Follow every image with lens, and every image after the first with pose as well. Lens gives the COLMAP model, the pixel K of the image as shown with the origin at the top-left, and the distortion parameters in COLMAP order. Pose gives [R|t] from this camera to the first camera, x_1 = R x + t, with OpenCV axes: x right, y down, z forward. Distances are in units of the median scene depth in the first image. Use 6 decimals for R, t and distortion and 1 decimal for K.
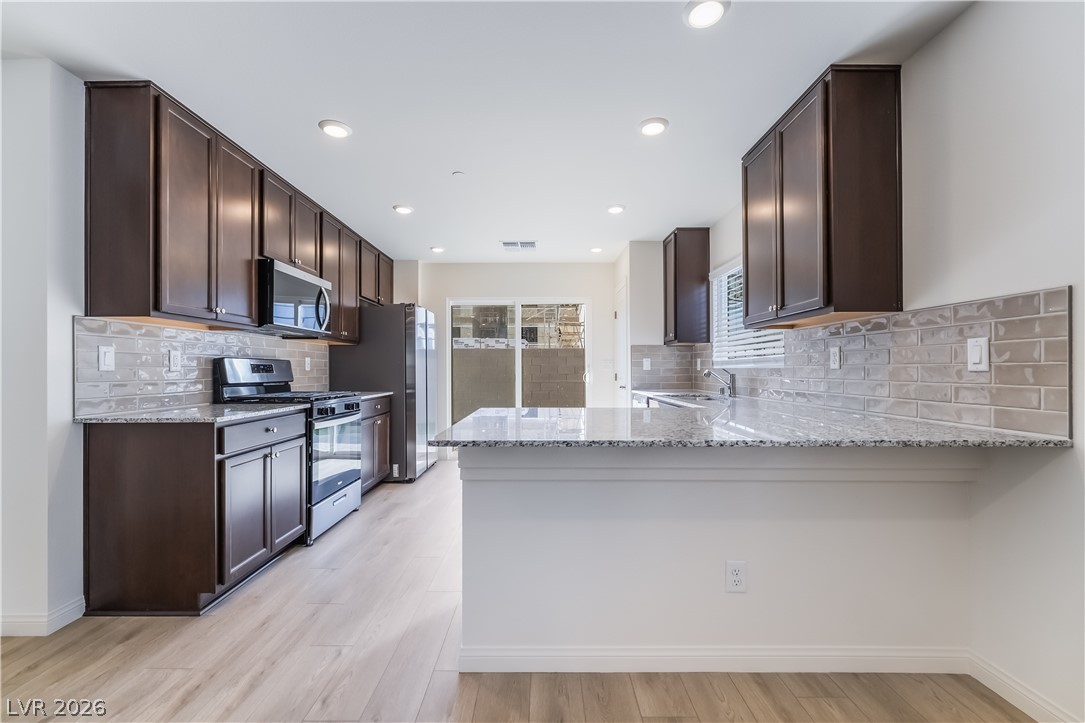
lens RADIAL K [[439.1, 0, 539.0], [0, 439.1, 367.2], [0, 0, 1]] dist [-0.002622, -0.000351]
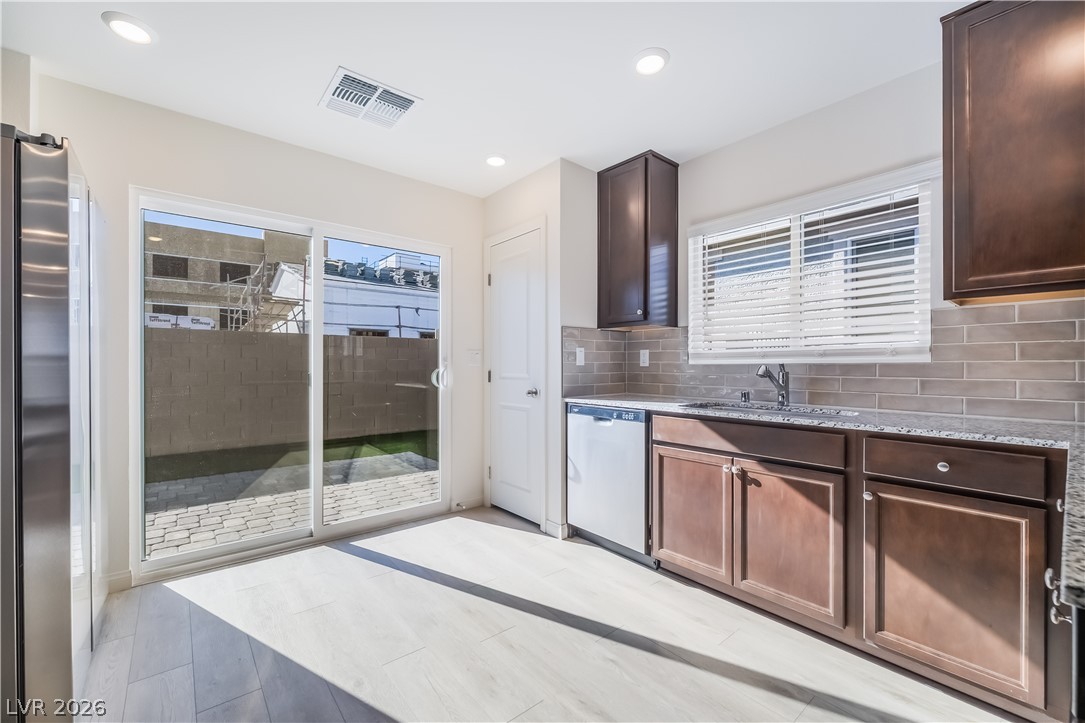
lens RADIAL K [[439.1, 0, 537.4], [0, 439.1, 368.6], [0, 0, 1]] dist [-0.002622, -0.000351]
pose [[0.778349, 0.002463, 0.627827, -0.227127], [-0.008236, 0.999946, 0.006288, 0.008032], [-0.627778, -0.010065, 0.778328, 0.589885]]
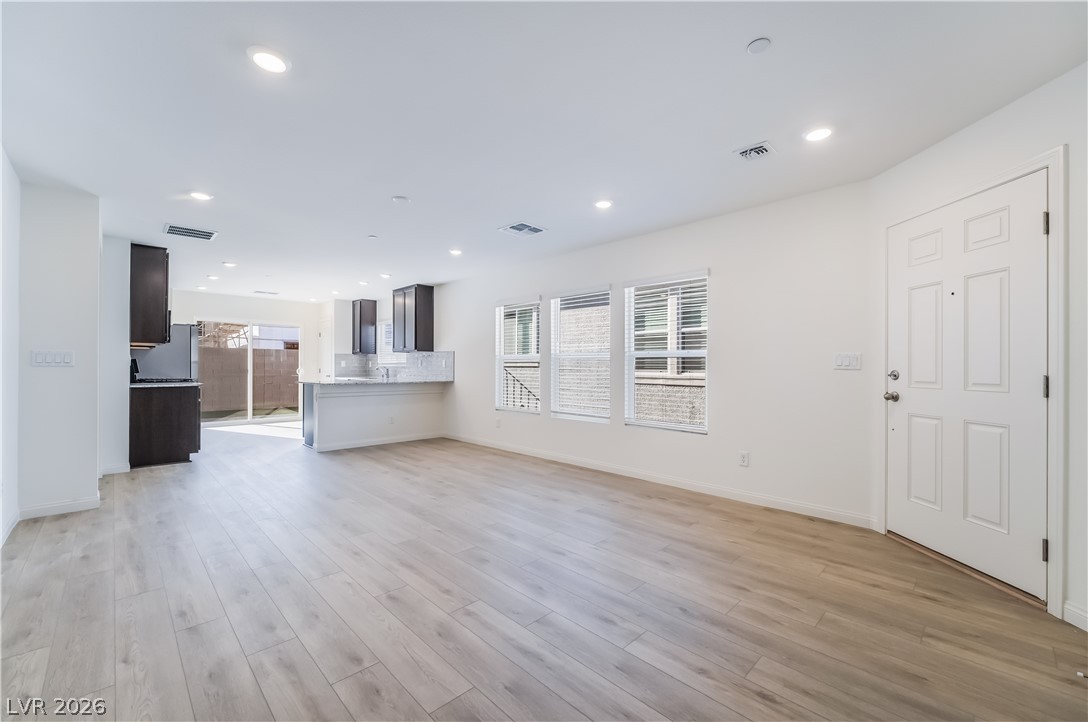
lens RADIAL K [[448.1, 0, 542.7], [0, 448.1, 364.4], [0, 0, 1]] dist [0.000434, -0.000023]
pose [[0.714513, 0.010235, 0.699547, -0.555587], [-0.008709, 0.999946, -0.005735, -0.001041], [-0.699568, -0.001995, 0.714563, -1.122129]]
